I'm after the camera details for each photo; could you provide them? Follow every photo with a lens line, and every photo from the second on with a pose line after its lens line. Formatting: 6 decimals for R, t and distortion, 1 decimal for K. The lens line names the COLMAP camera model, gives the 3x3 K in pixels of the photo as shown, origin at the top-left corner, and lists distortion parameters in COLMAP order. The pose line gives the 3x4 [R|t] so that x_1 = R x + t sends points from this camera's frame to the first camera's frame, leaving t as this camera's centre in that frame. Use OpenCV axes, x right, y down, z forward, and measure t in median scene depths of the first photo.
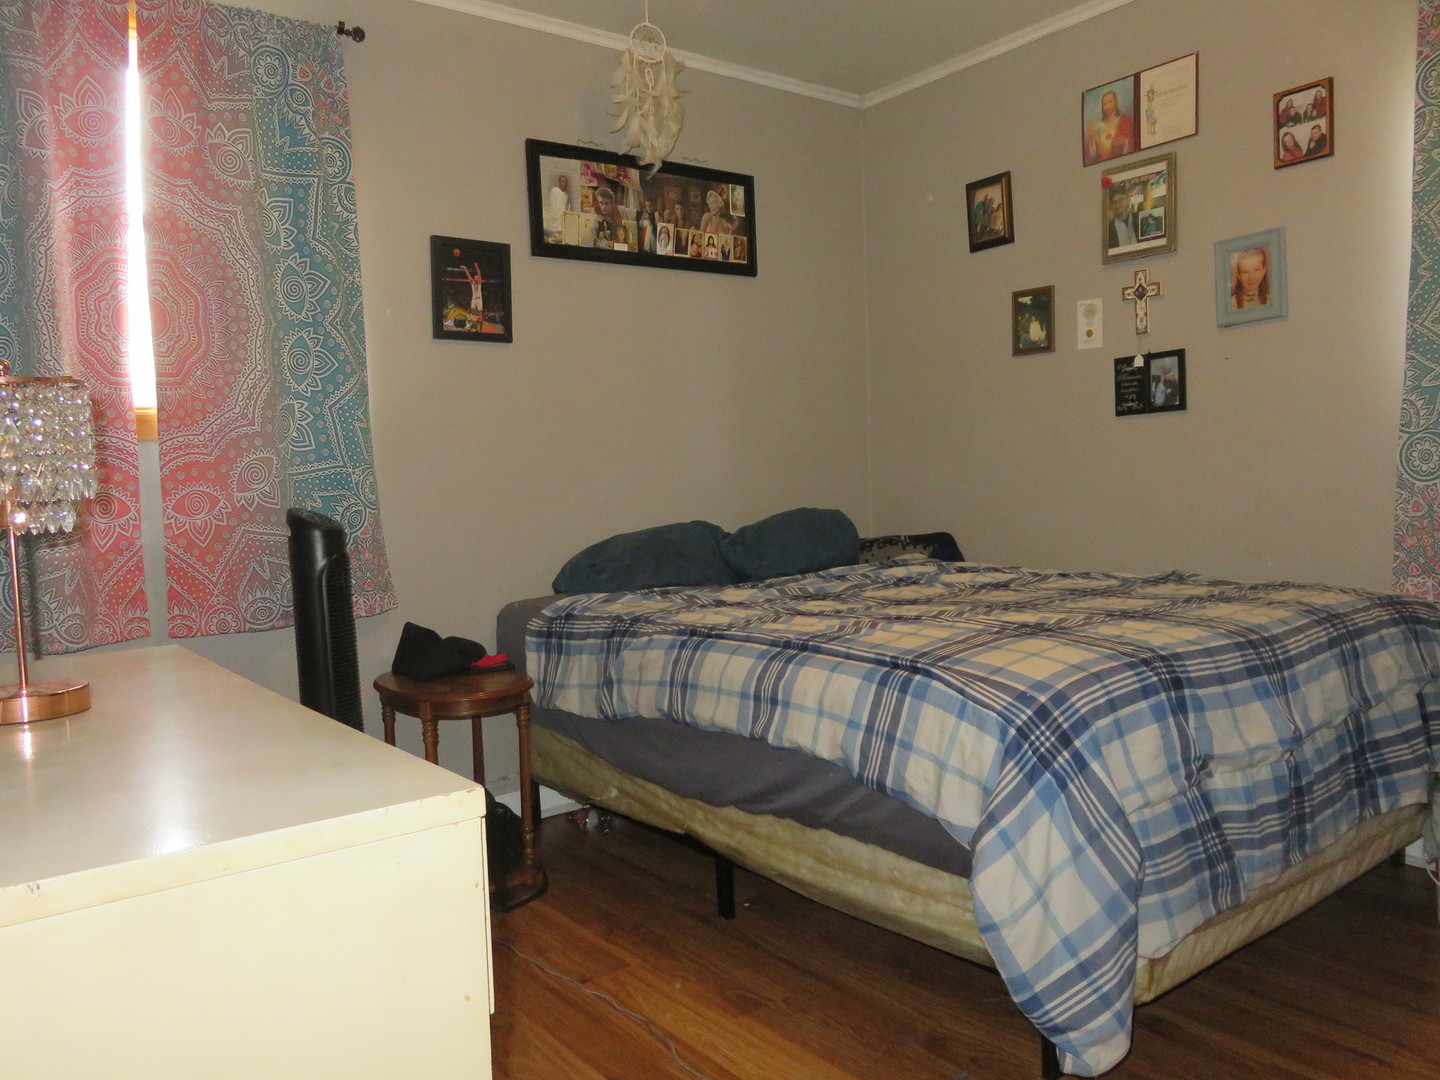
lens RADIAL K [[1075.5, 0, 722.8], [0, 1075.5, 544.6], [0, 0, 1]] dist [-0.007300, 0.000133]
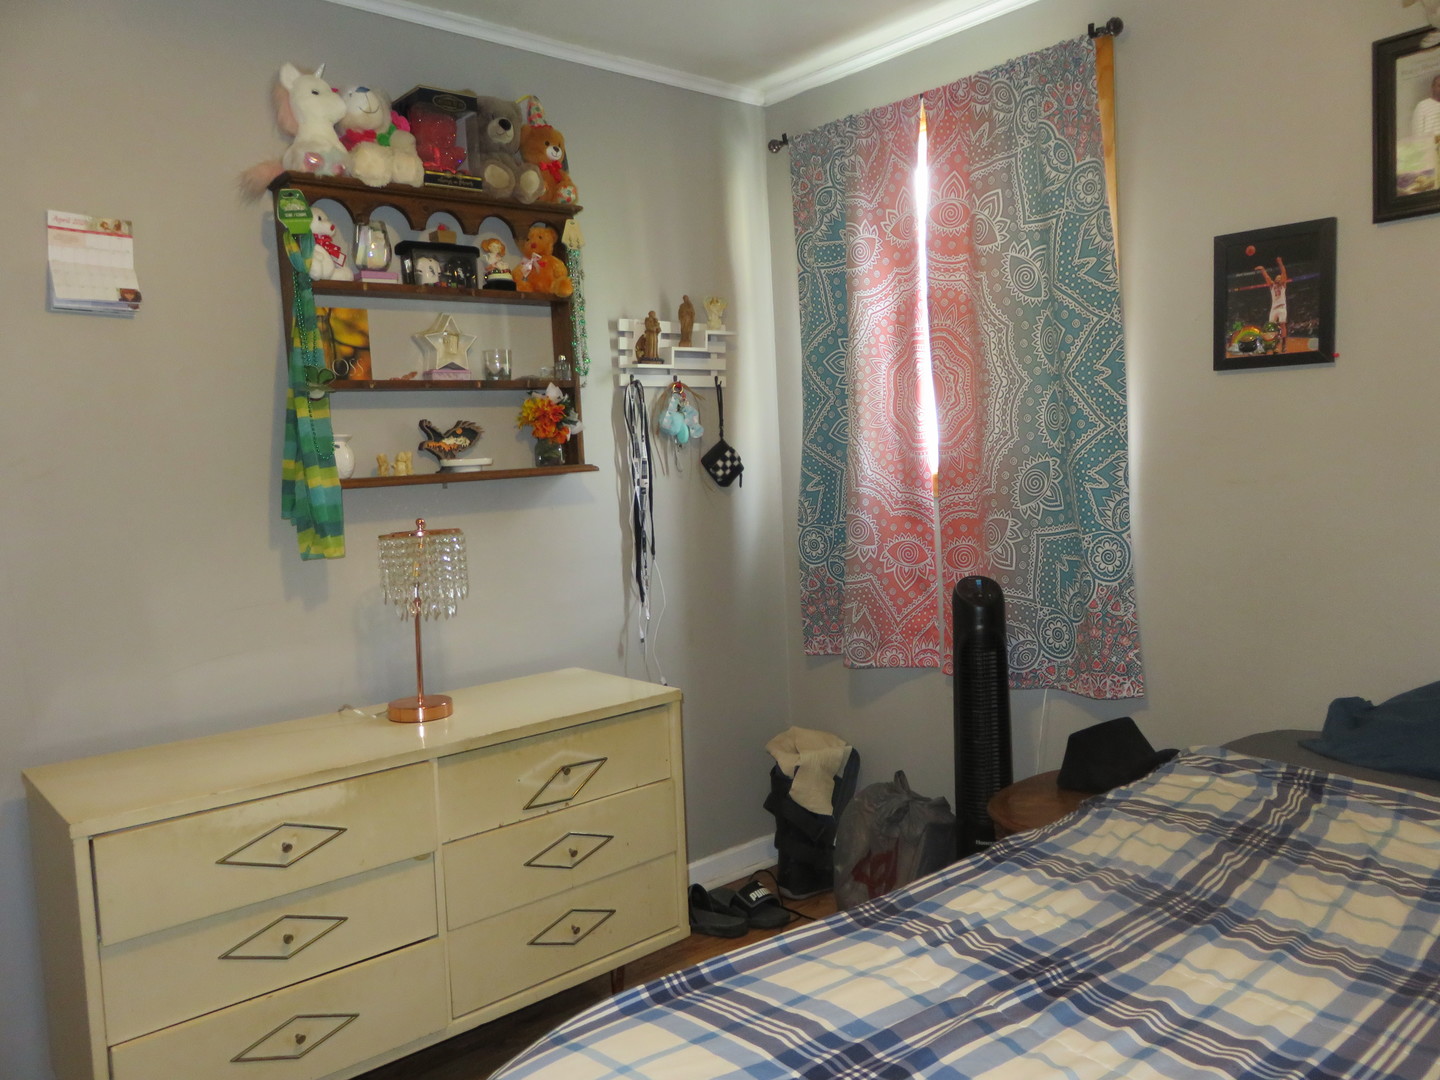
lens RADIAL K [[1075.5, 0, 722.1], [0, 1075.5, 535.0], [0, 0, 1]] dist [-0.007300, 0.000133]
pose [[0.070471, 0.115715, -0.990779, 0.520367], [-0.019201, 0.993222, 0.114634, -0.166253], [0.997329, 0.010946, 0.072215, 0.628895]]
